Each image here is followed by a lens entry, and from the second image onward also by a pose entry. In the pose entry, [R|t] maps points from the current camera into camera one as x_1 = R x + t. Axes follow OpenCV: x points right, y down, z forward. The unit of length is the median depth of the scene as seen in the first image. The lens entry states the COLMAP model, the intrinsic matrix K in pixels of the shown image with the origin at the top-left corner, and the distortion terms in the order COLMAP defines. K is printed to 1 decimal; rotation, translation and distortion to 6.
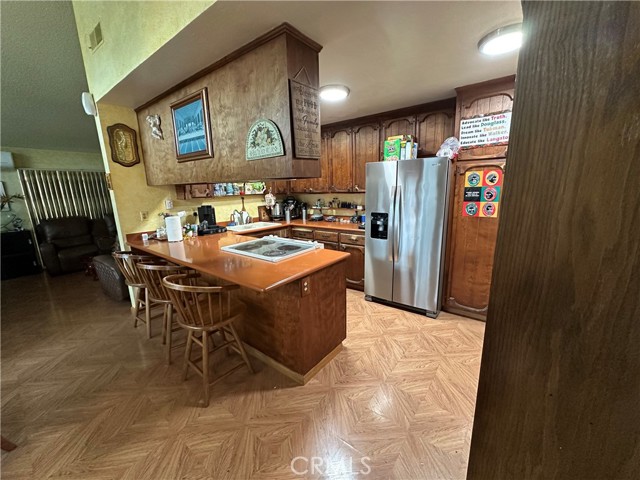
lens RADIAL K [[256.9, 0, 320.0], [0, 256.9, 240.0], [0, 0, 1]] dist [0.000998, 0.000382]
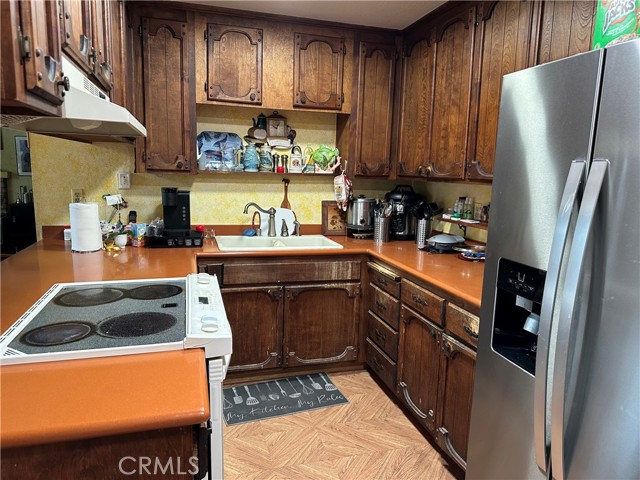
lens RADIAL K [[448.9, 0, 320.0], [0, 448.9, 240.0], [0, 0, 1]] dist [0.085442, -0.113907]
pose [[0.816264, 0.138220, -0.560900, 0.222778], [-0.164421, 0.986383, 0.003792, -0.068783], [0.553786, 0.089128, 0.827875, 0.363217]]
